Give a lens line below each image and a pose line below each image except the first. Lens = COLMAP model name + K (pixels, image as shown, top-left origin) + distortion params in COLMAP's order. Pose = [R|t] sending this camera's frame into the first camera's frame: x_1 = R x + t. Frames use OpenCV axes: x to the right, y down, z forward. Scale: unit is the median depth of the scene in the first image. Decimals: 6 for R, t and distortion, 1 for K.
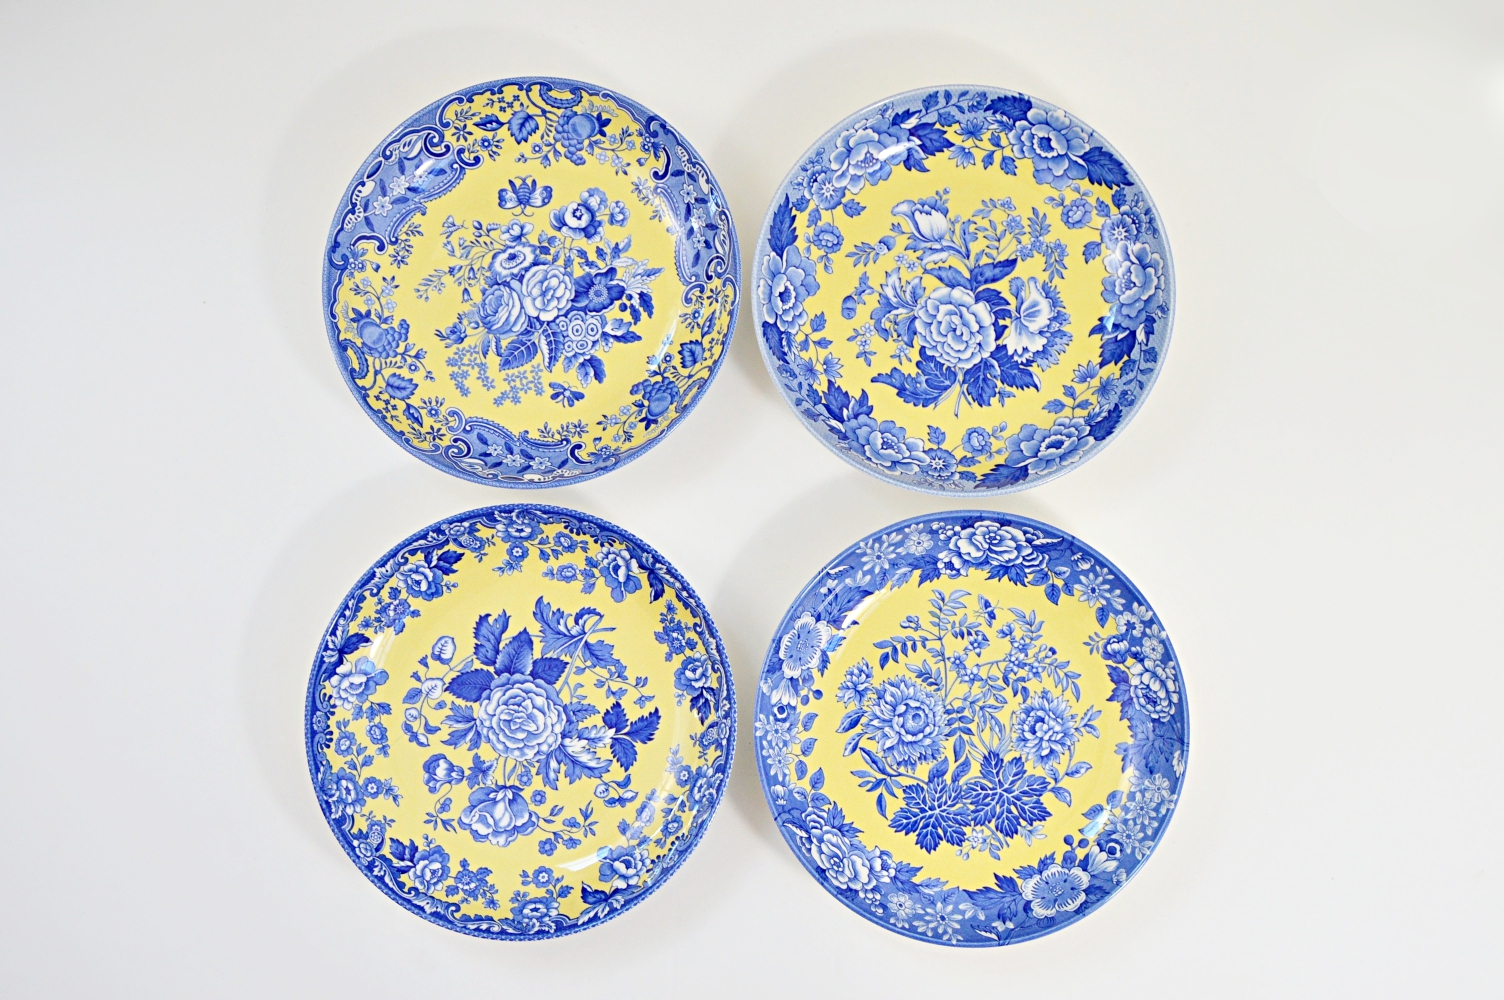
lens RADIAL K [[1598.8, 0, 752.0], [0, 1598.8, 500.0], [0, 0, 1]] dist [-0.128999, 0.007777]
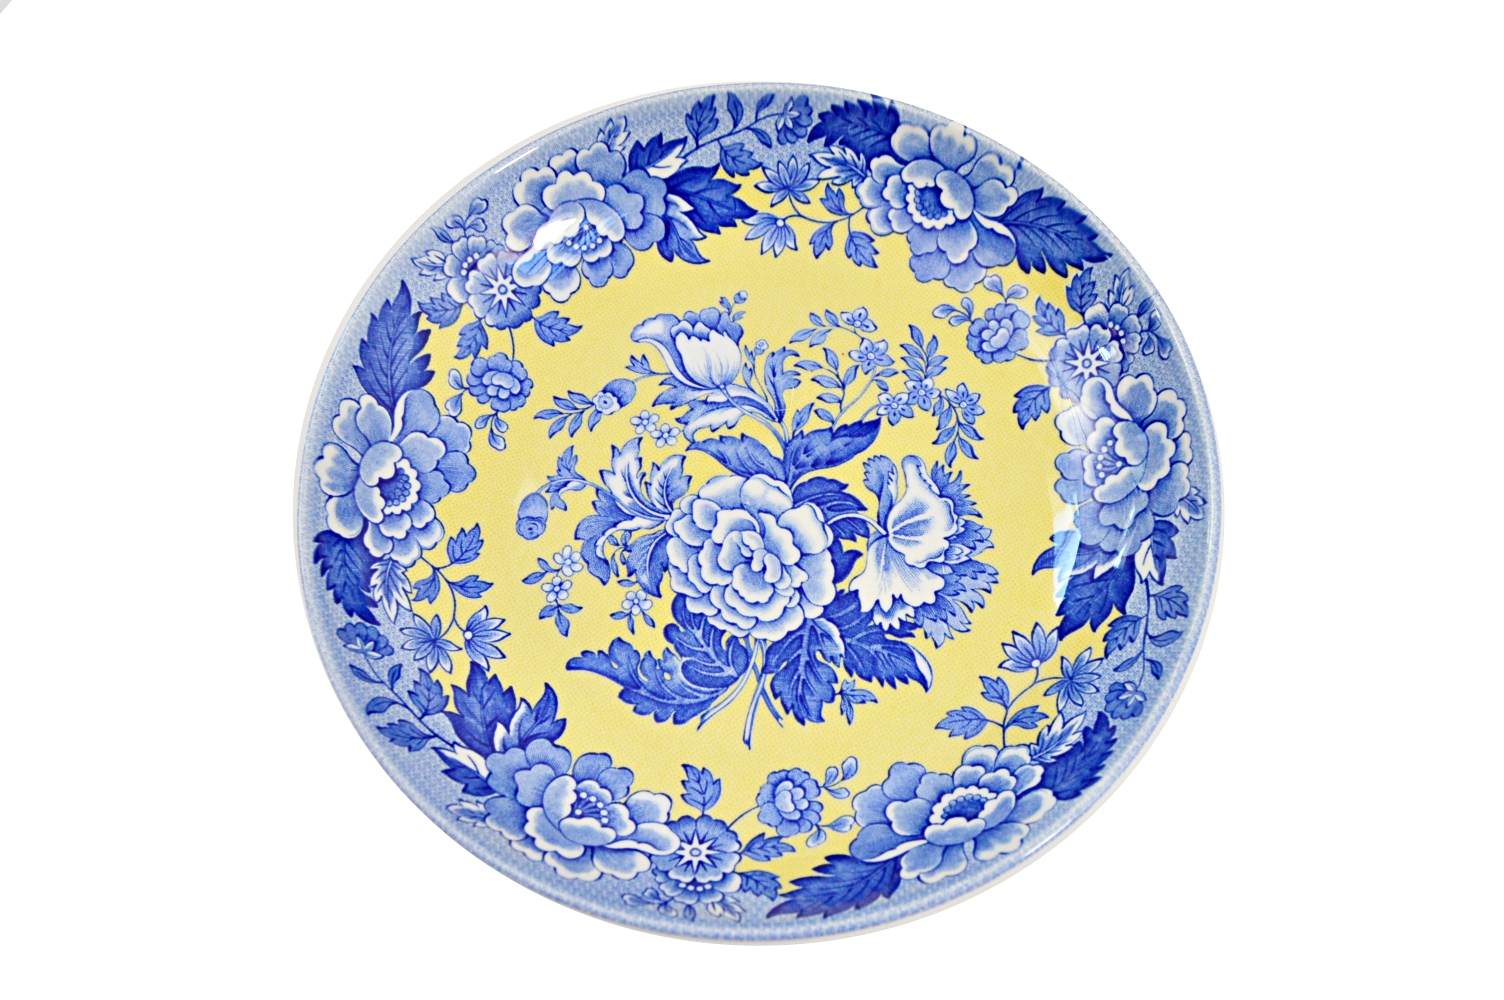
lens RADIAL K [[1268.0, 0, 752.0], [0, 1268.0, 500.0], [0, 0, 1]] dist [-0.115847, -0.003983]
pose [[0.999926, 0.003866, -0.011522, 0.133382], [-0.006640, 0.967829, -0.251523, -0.029242], [0.010179, 0.251581, 0.967783, 0.632798]]
